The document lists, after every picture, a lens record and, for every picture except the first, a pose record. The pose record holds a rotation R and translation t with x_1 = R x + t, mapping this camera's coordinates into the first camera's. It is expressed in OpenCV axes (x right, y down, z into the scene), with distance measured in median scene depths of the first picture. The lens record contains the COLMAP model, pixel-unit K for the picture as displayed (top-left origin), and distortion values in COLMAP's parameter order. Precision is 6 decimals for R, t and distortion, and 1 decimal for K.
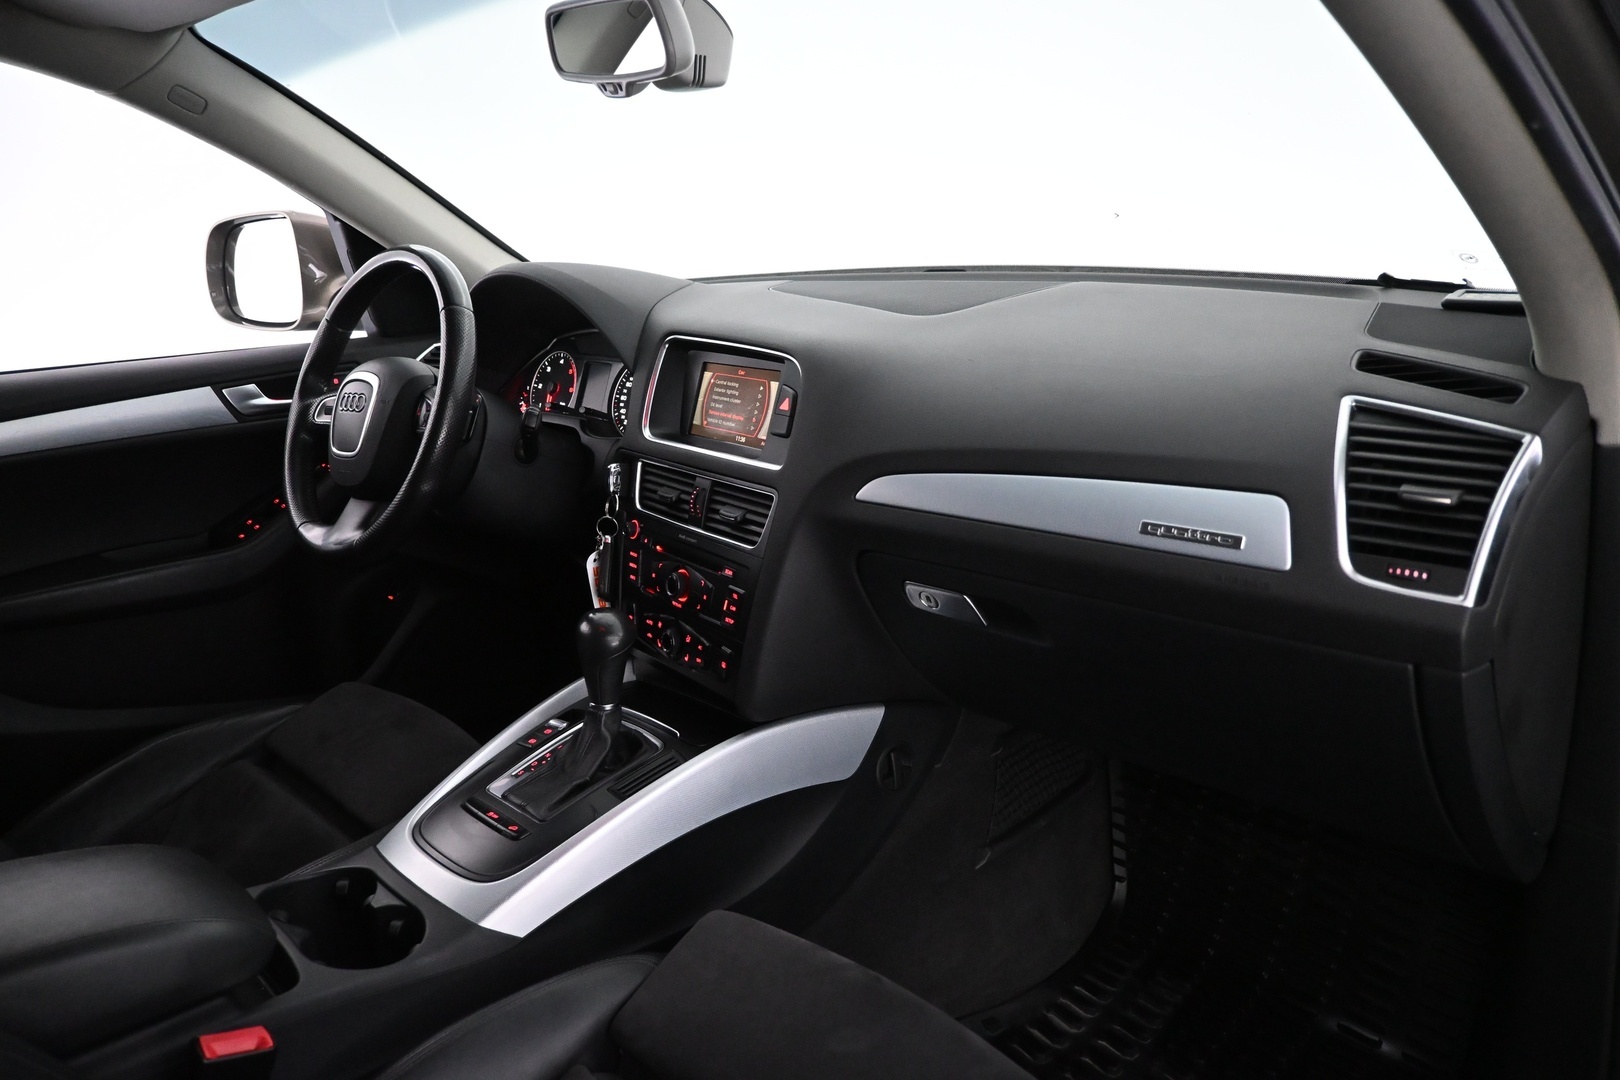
lens RADIAL K [[1104.8, 0, 810.6], [0, 1104.8, 533.7], [0, 0, 1]] dist [-0.002505, 0.001116]
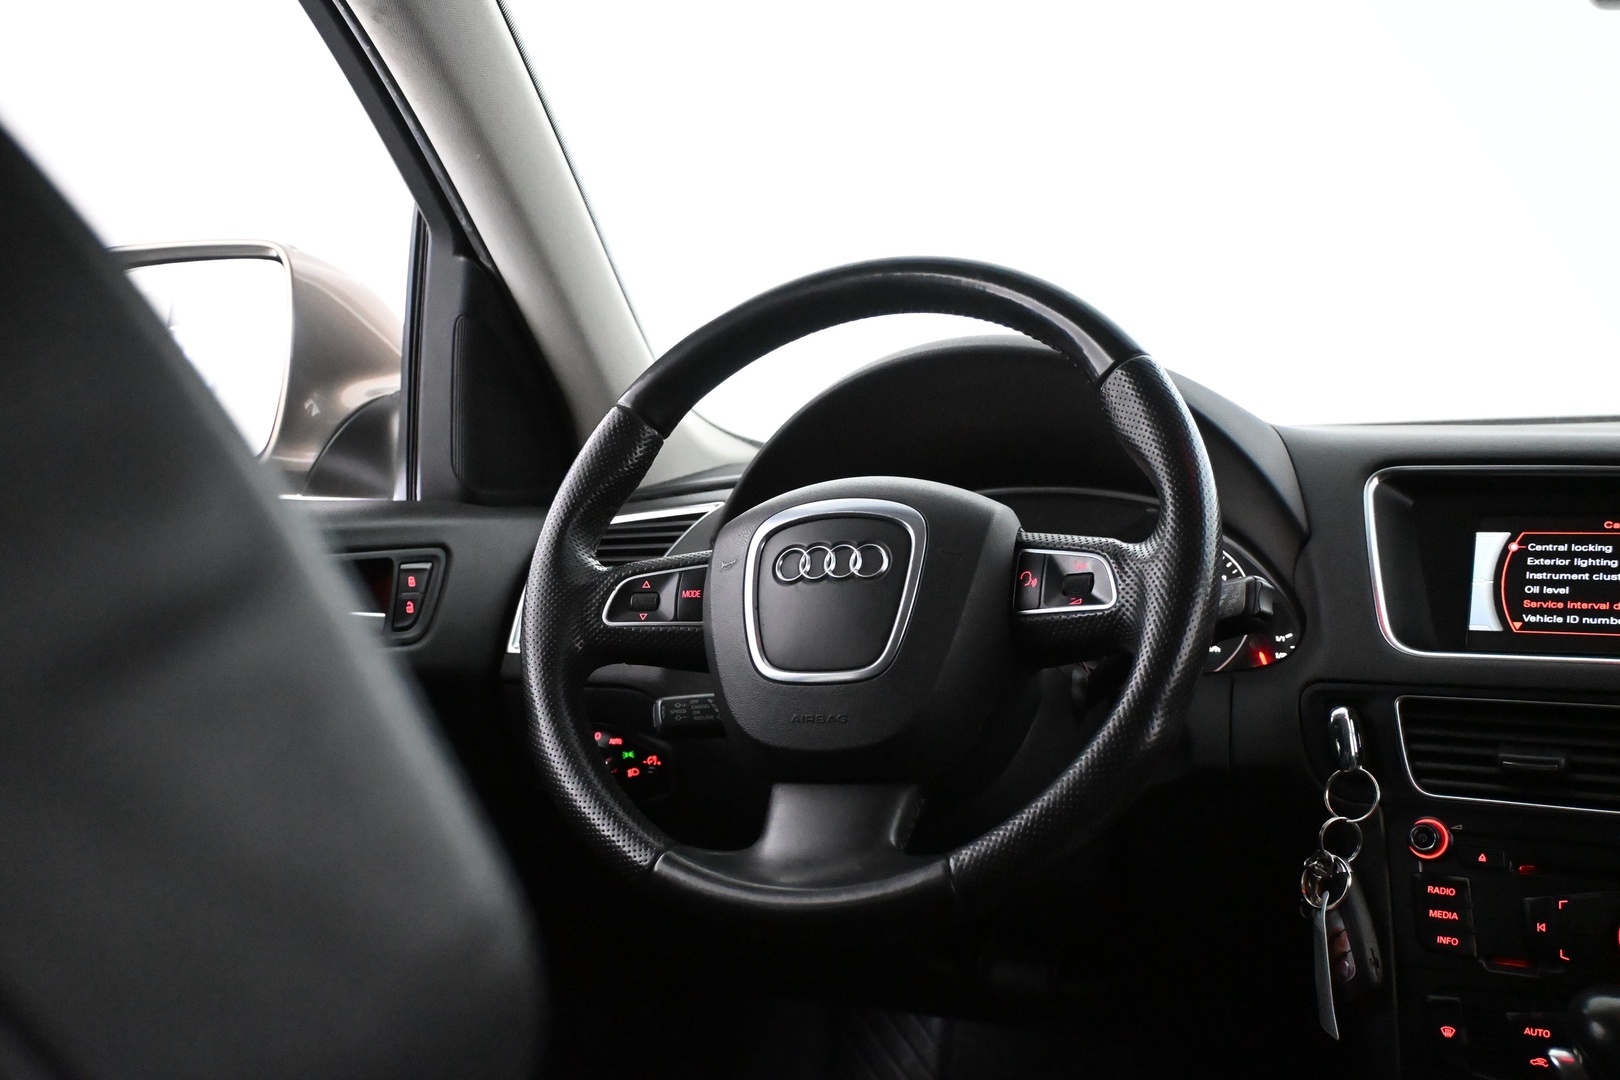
lens RADIAL K [[1679.1, 0, 810.0], [0, 1679.1, 540.0], [0, 0, 1]] dist [-0.004479, -0.013118]
pose [[0.941999, 0.045636, 0.332498, -0.687626], [0.047231, 0.962826, -0.265962, 0.054316], [-0.332275, 0.266240, 0.904826, 0.411986]]
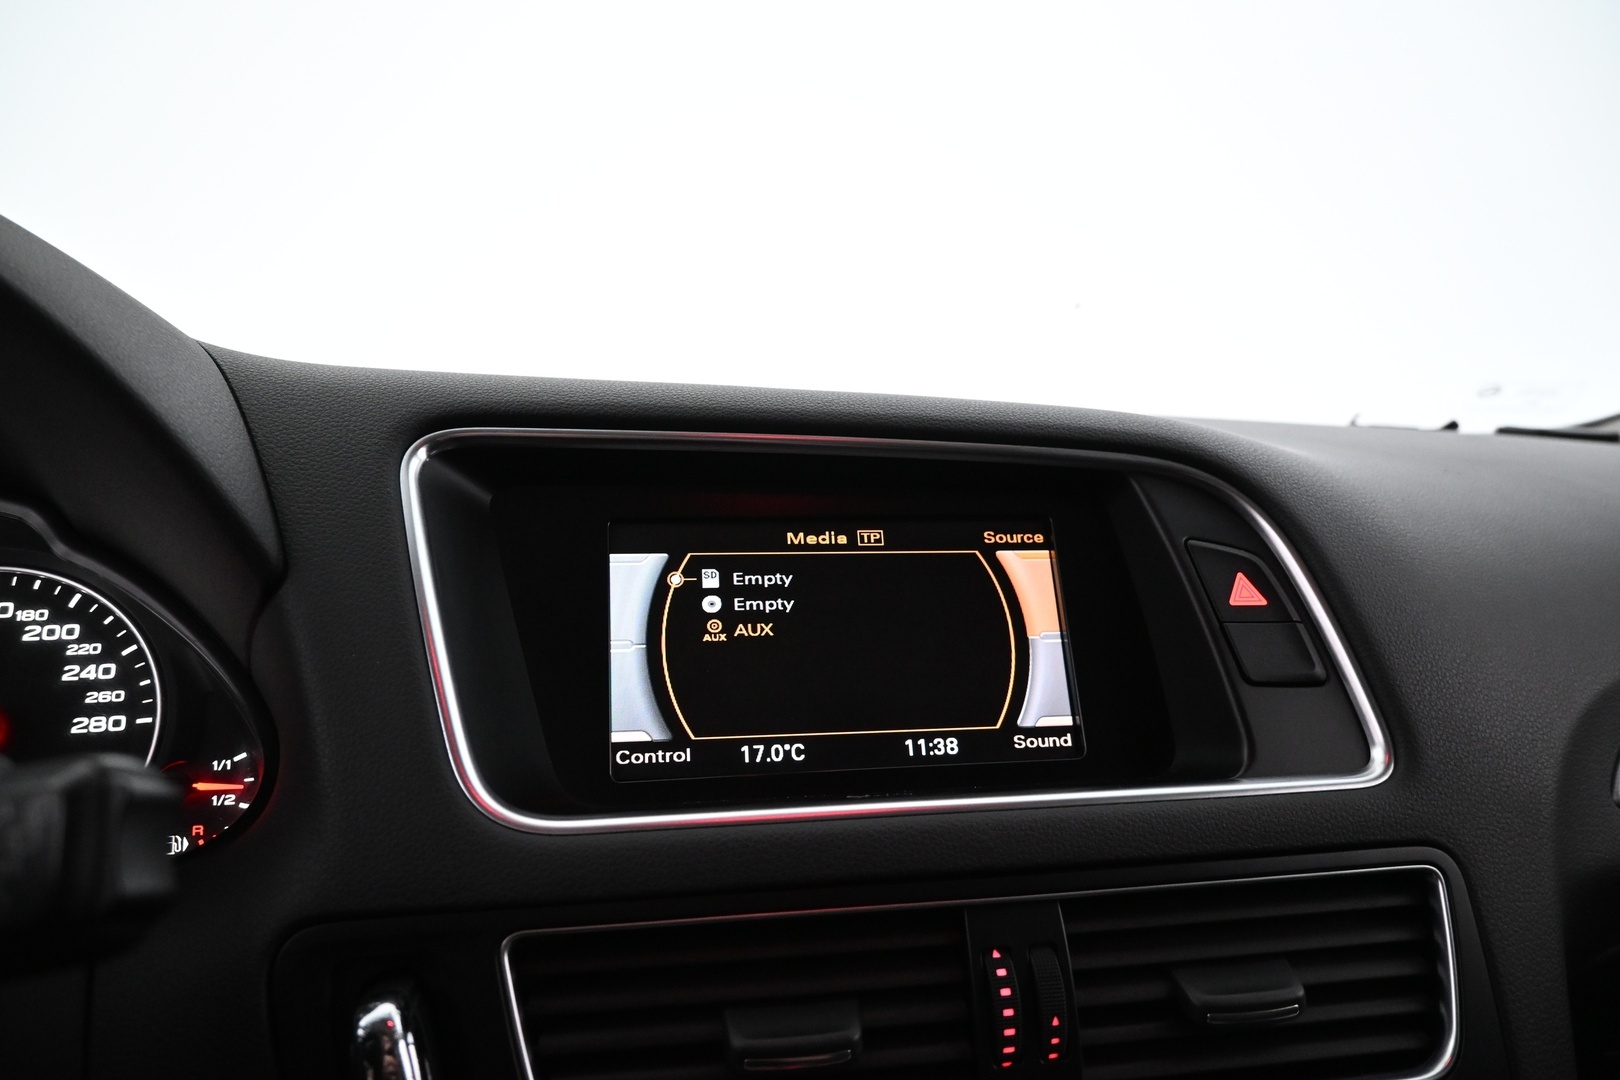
lens RADIAL K [[1104.8, 0, 810.6], [0, 1104.8, 533.7], [0, 0, 1]] dist [-0.002505, 0.001116]
pose [[0.460077, 0.026758, 0.887476, -0.341009], [0.225067, 0.963384, -0.145724, -0.103890], [-0.858879, 0.266786, 0.437209, 0.873482]]
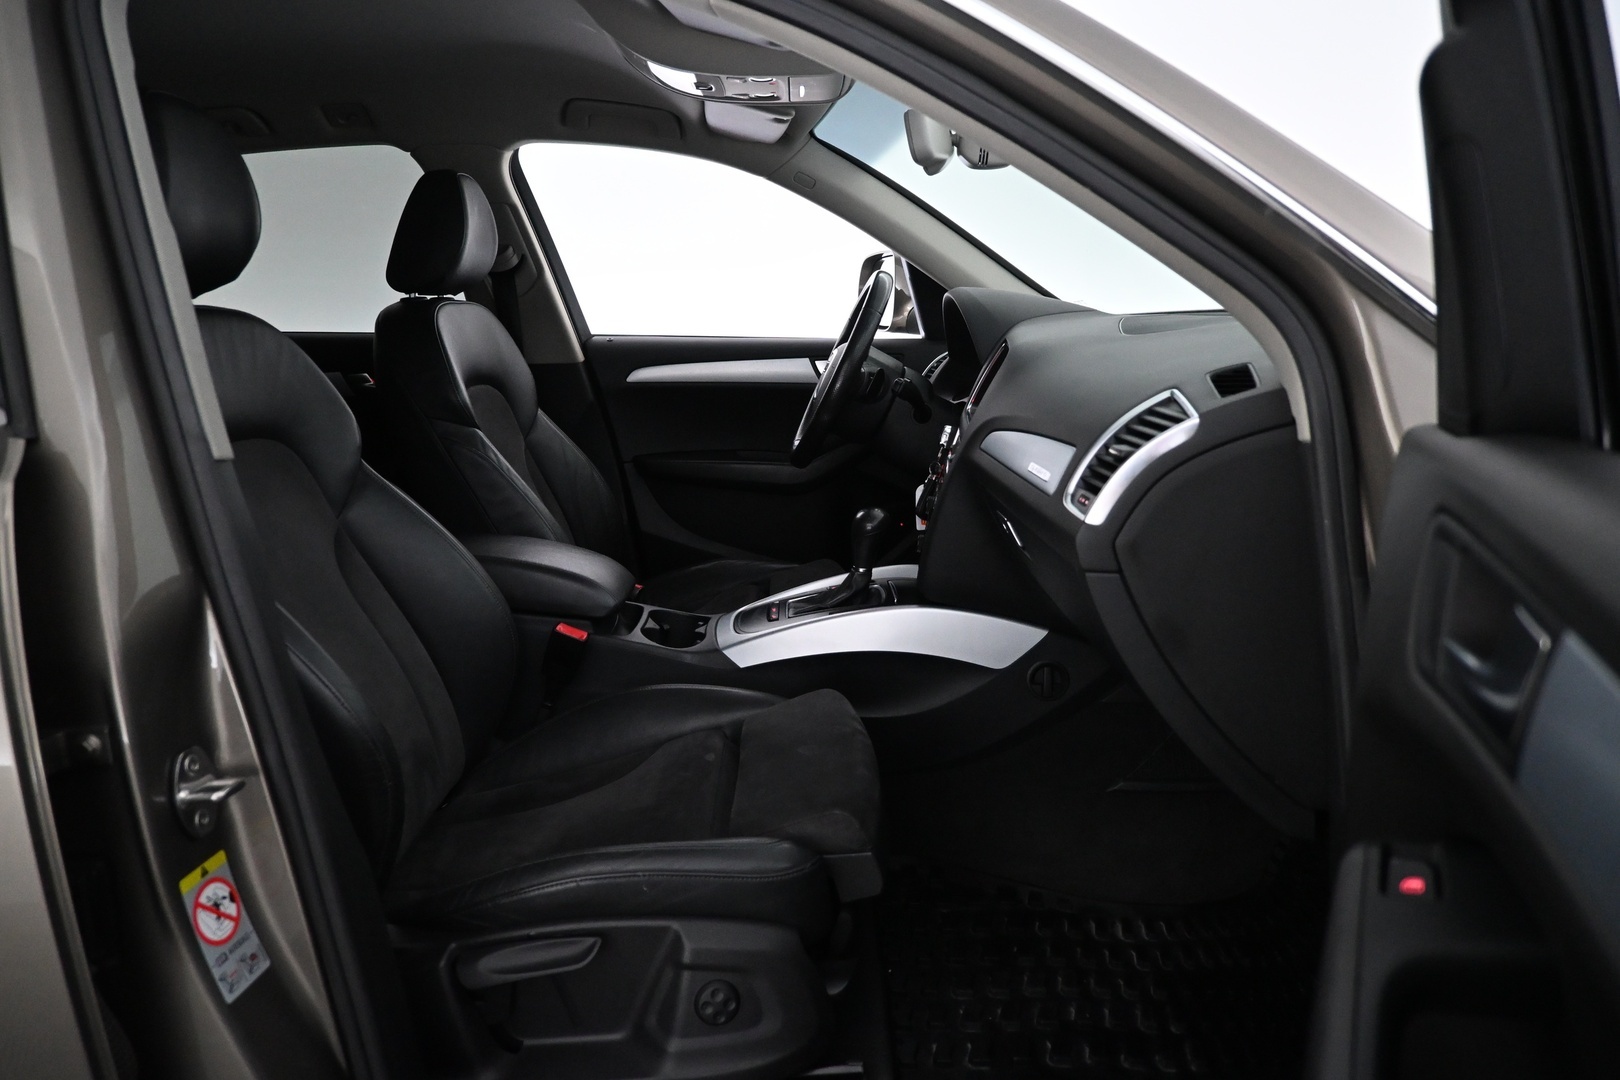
lens RADIAL K [[1104.8, 0, 810.6], [0, 1104.8, 533.7], [0, 0, 1]] dist [-0.002505, 0.001116]
pose [[0.697799, 0.191773, -0.690144, 0.735463], [-0.229072, 0.972642, 0.038659, 0.061176], [0.678677, 0.131116, 0.722638, -0.132047]]
